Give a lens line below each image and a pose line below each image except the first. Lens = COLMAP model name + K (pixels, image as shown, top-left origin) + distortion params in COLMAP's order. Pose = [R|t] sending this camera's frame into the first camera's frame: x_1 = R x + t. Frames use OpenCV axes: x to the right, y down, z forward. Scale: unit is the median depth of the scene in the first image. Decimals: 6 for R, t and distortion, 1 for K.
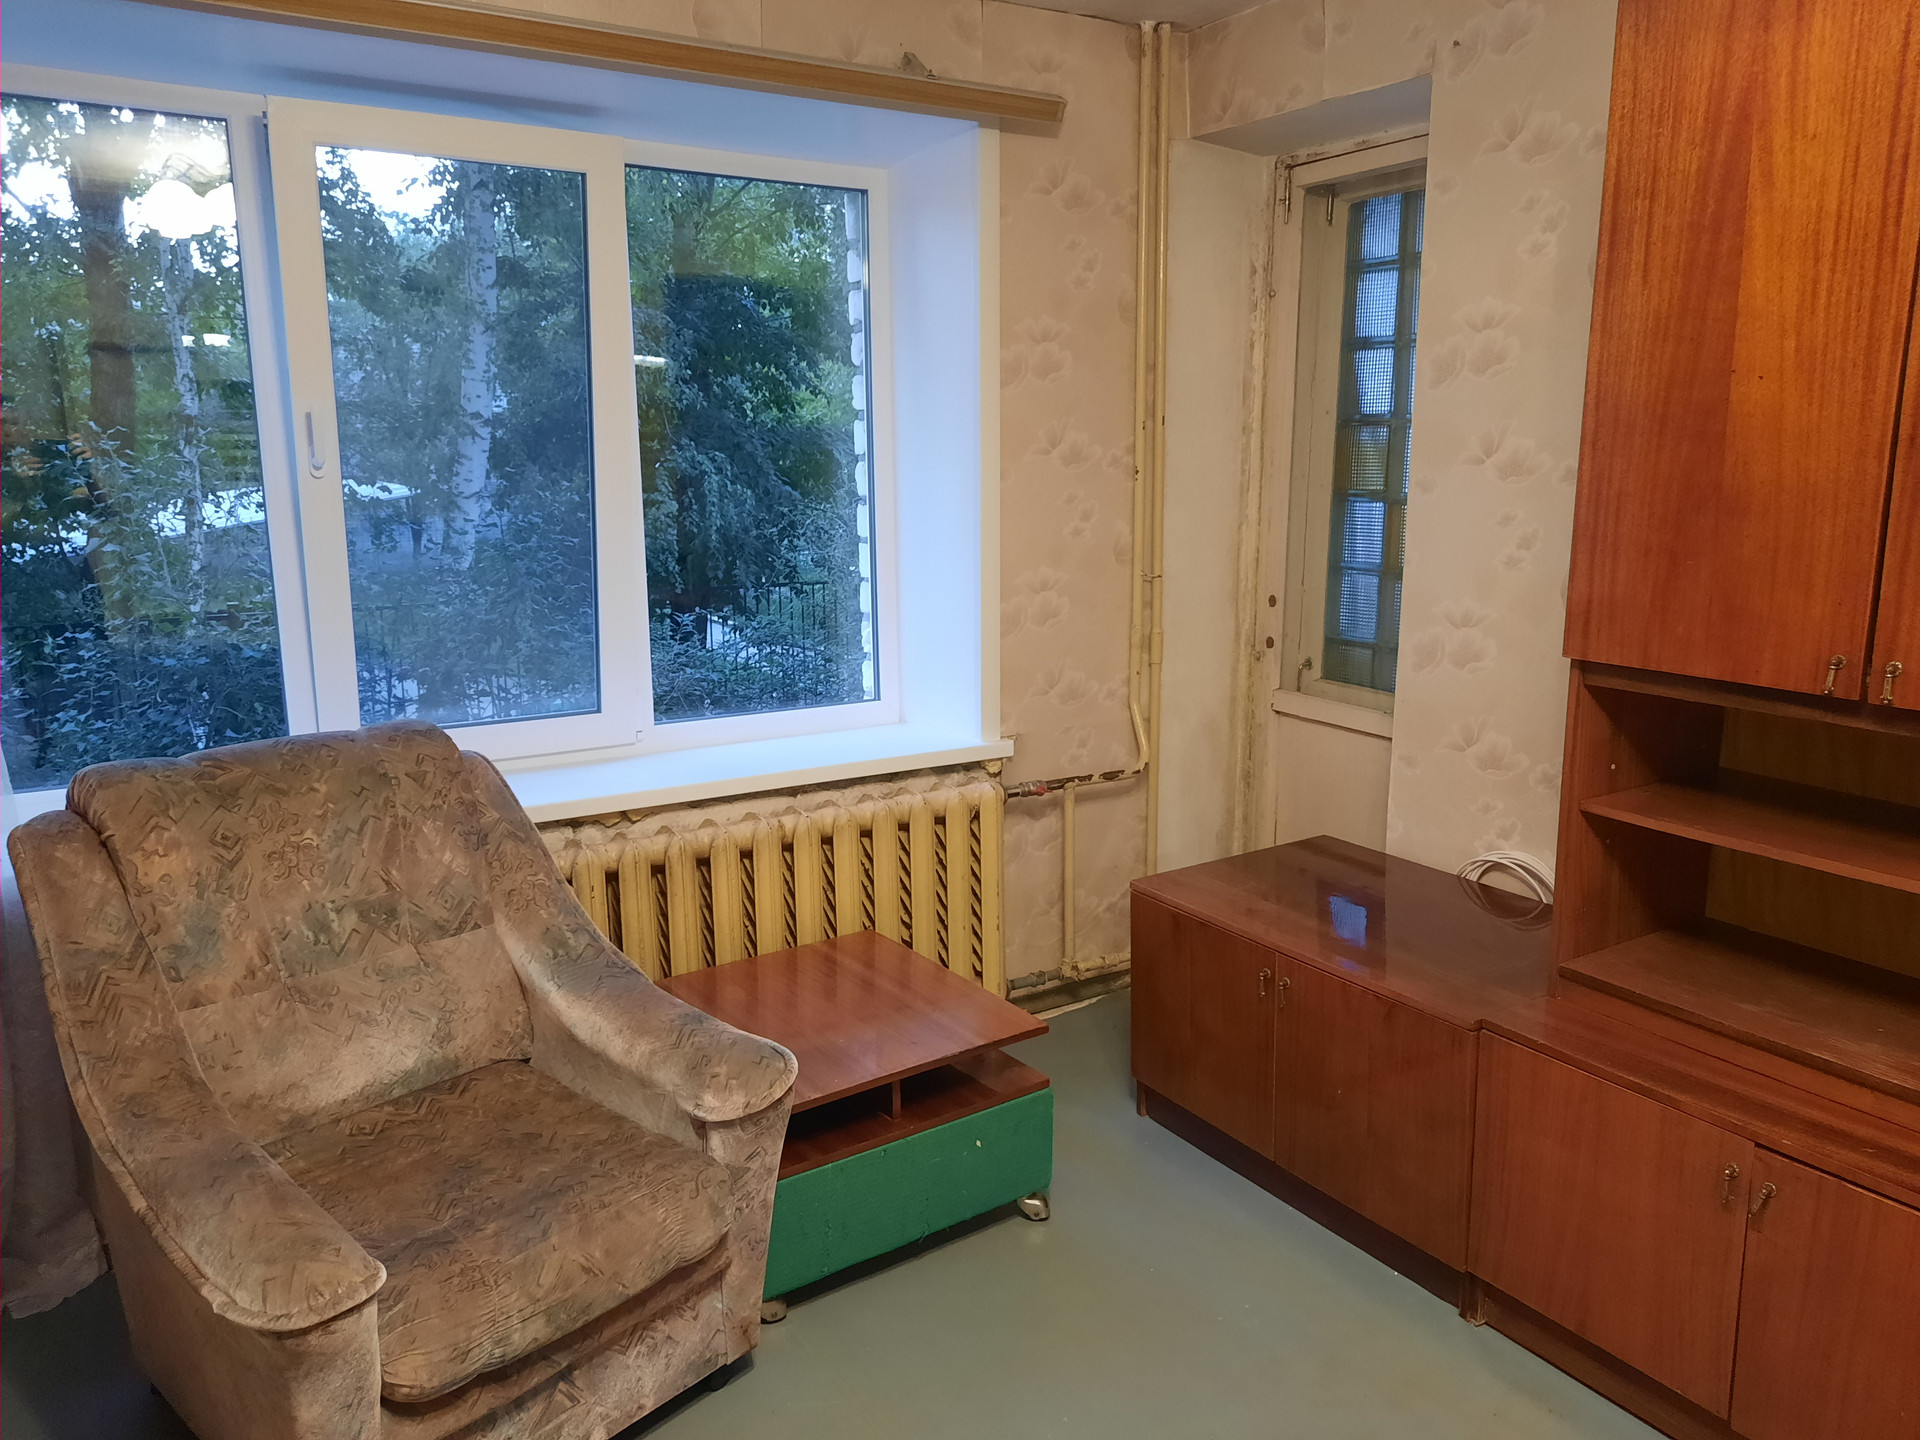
lens RADIAL K [[1411.7, 0, 990.1], [0, 1411.7, 723.2], [0, 0, 1]] dist [0.069975, -0.065456]
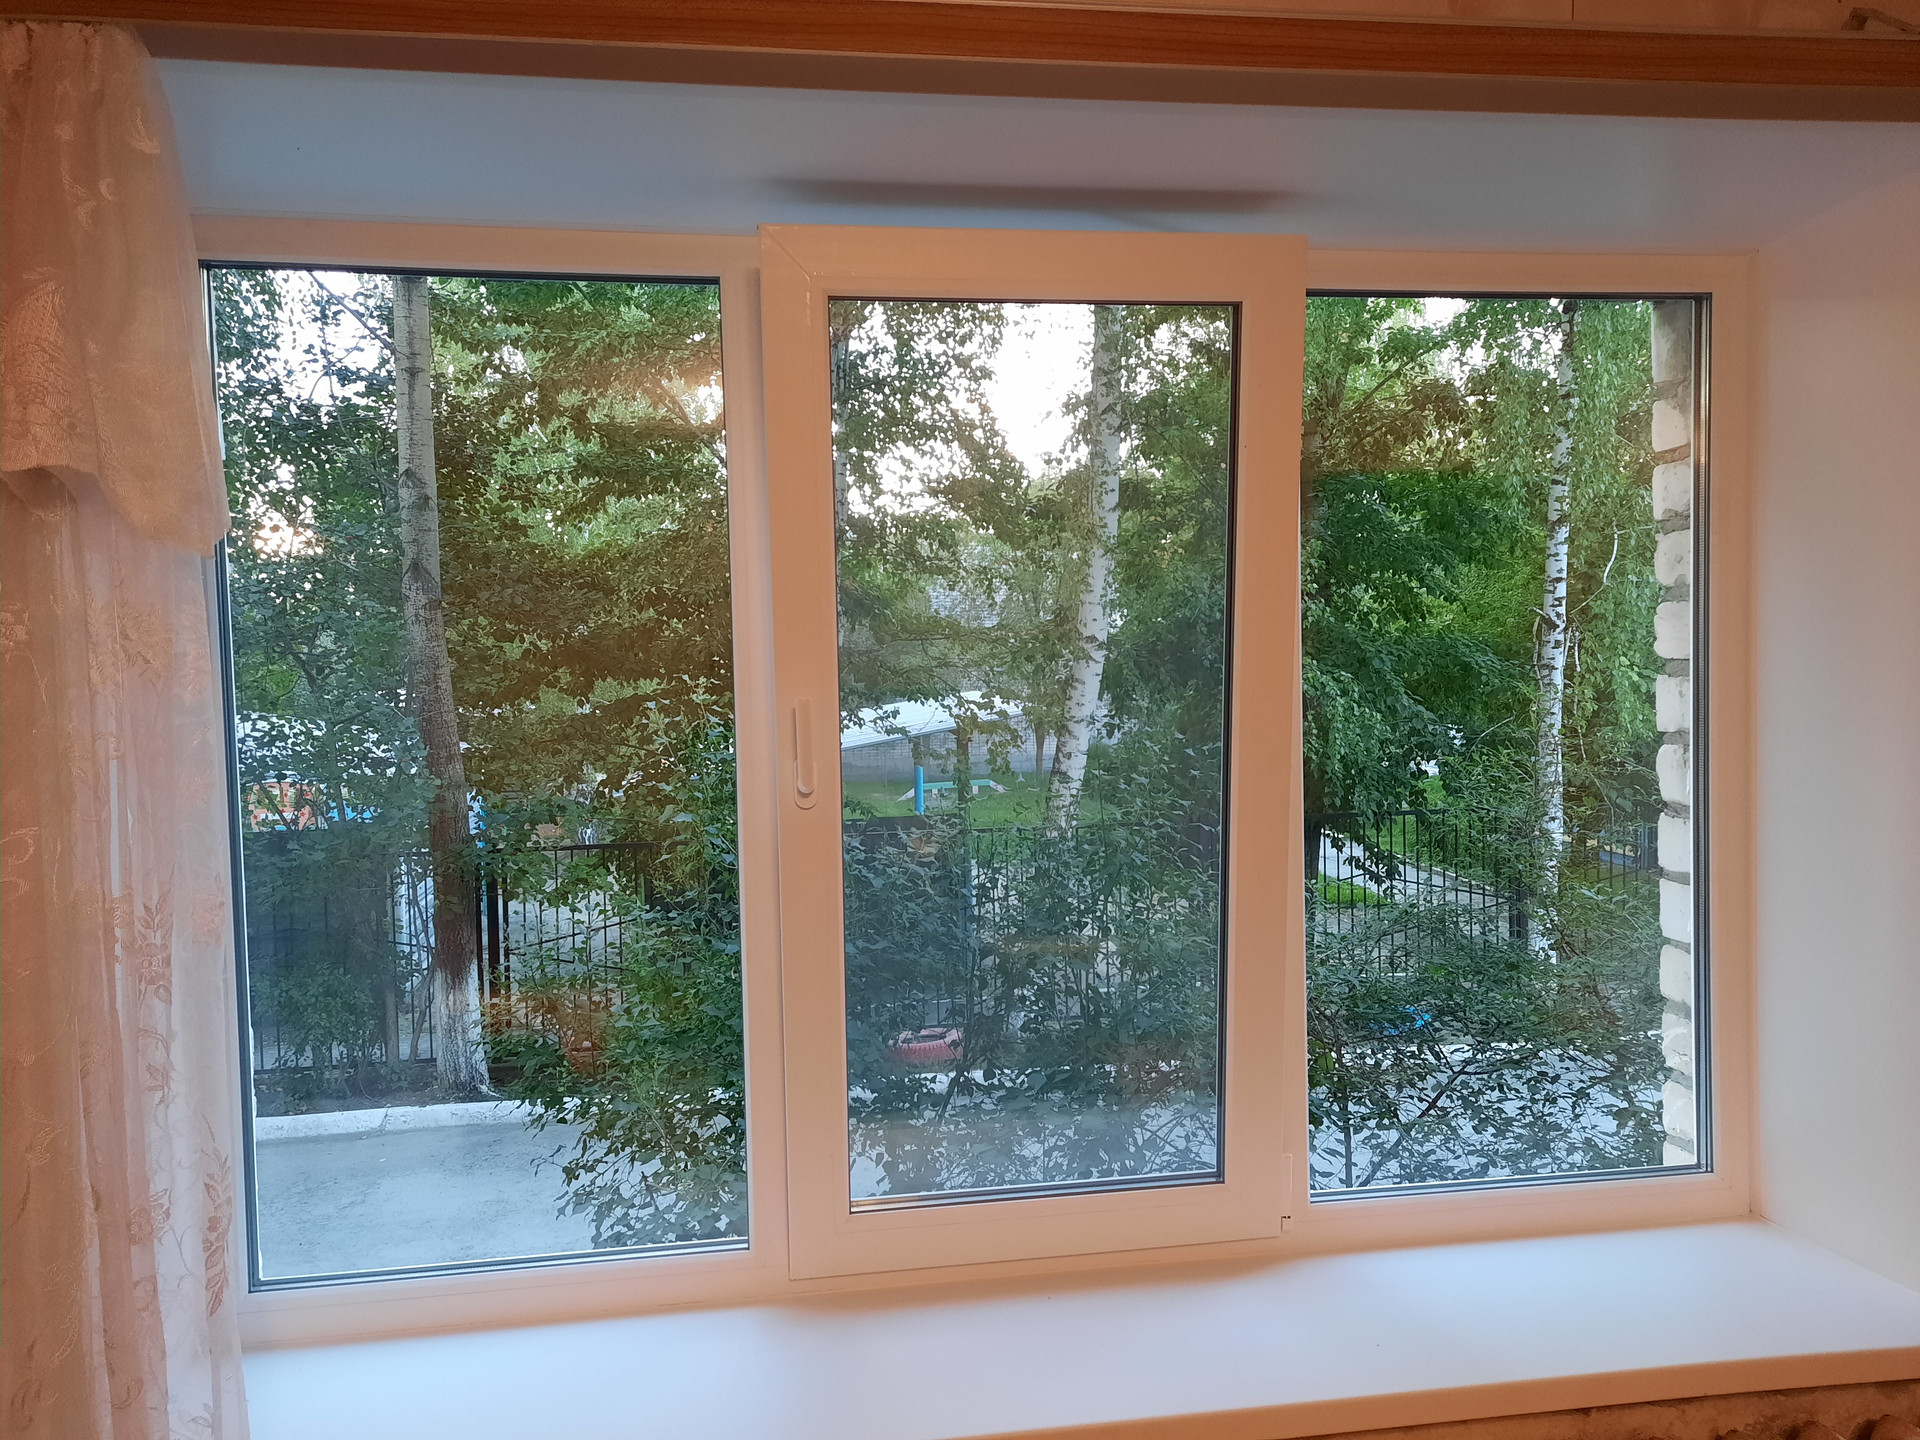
lens RADIAL K [[1411.7, 0, 990.1], [0, 1411.7, 723.2], [0, 0, 1]] dist [0.069975, -0.065456]
pose [[0.914515, 0.002236, -0.404545, -0.031836], [-0.059105, 0.989993, -0.128140, -0.029197], [0.400210, 0.141097, 0.905496, 0.101585]]
